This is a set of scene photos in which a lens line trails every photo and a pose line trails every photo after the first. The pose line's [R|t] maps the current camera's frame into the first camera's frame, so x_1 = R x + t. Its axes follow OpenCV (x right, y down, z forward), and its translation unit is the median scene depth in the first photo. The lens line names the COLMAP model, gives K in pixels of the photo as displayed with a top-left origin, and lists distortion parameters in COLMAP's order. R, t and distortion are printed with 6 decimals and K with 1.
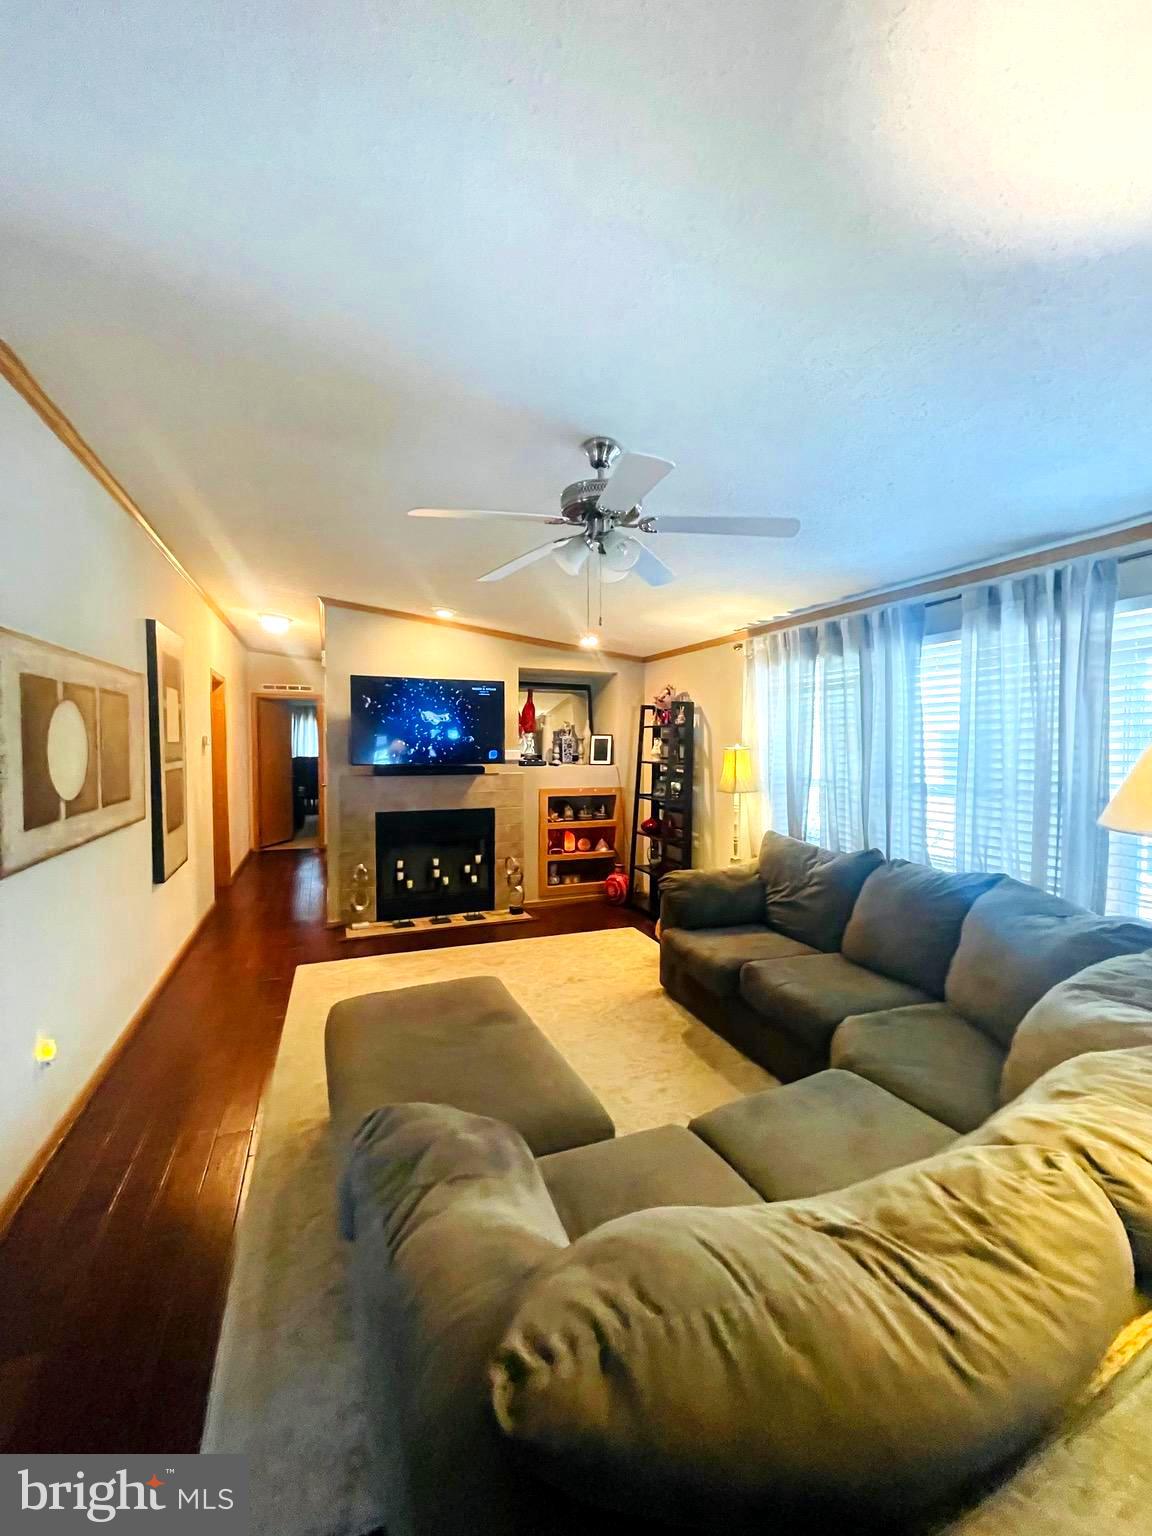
lens RADIAL K [[621.1, 0, 574.6], [0, 621.1, 765.9], [0, 0, 1]] dist [0.001123, -0.000125]
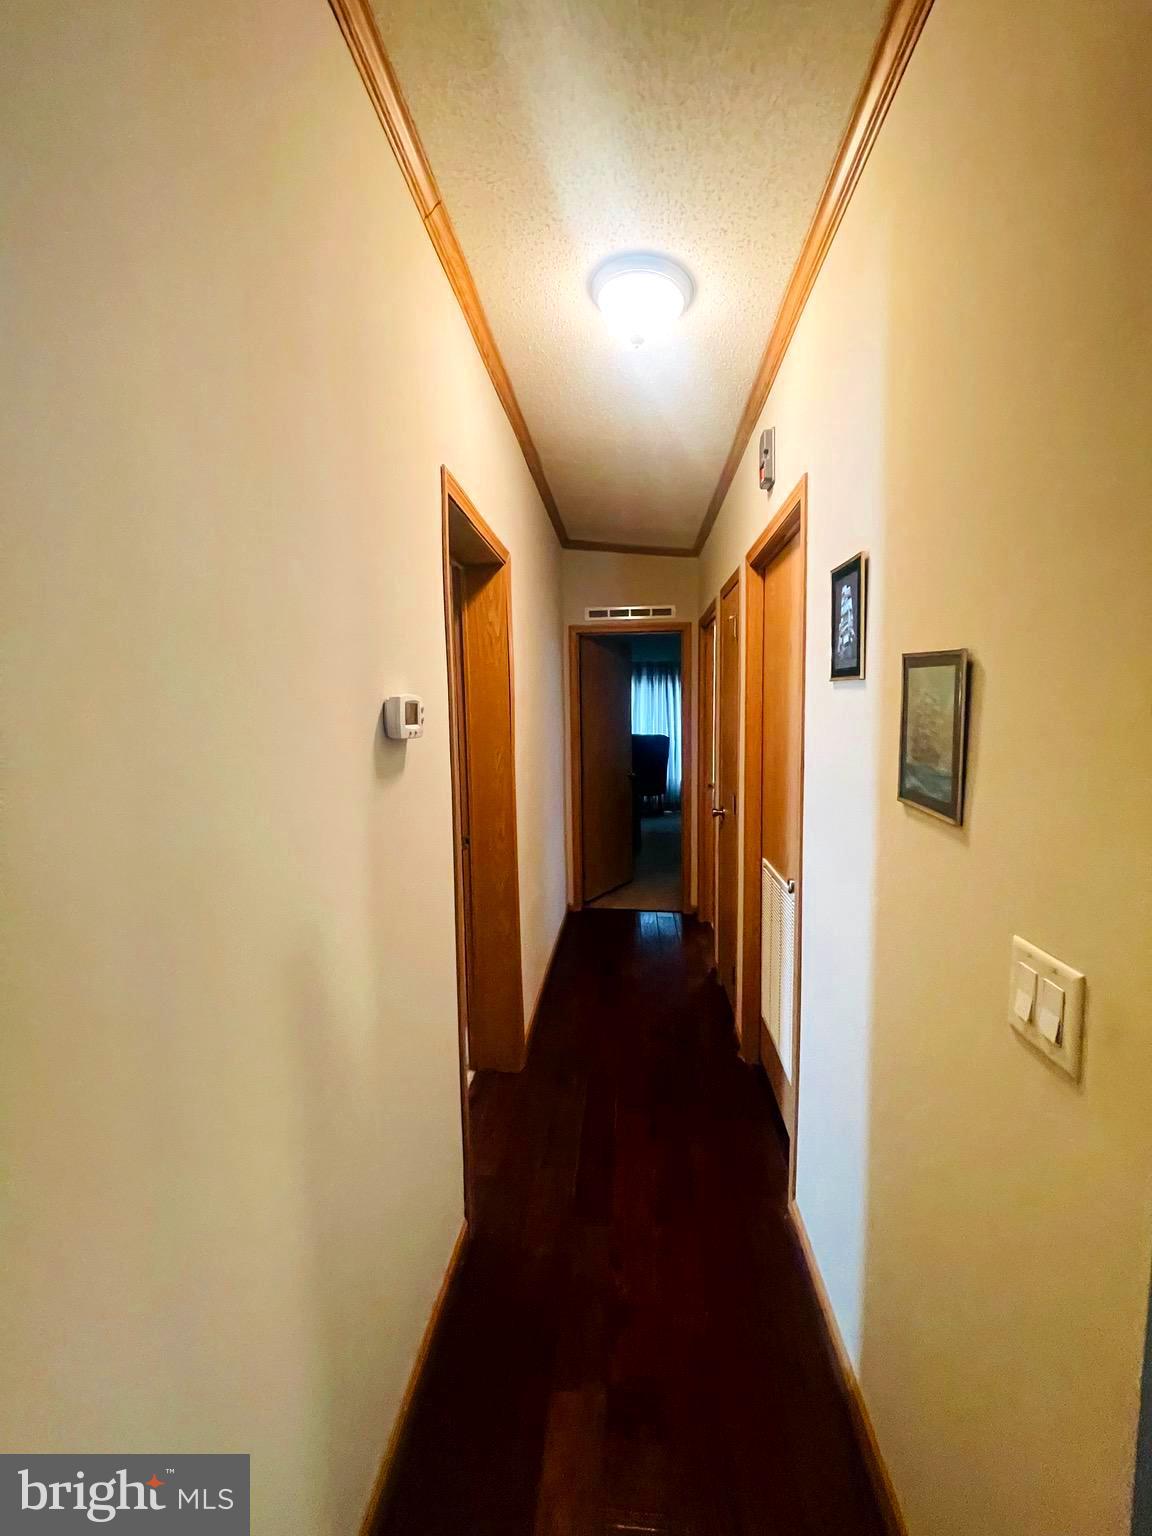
lens RADIAL K [[621.1, 0, 576.3], [0, 621.1, 767.1], [0, 0, 1]] dist [0.001123, -0.000125]
pose [[0.890352, 0.028089, -0.454405, -0.261304], [-0.001223, 0.998239, 0.059311, -0.023238], [0.455271, -0.052252, 0.888818, 0.506606]]
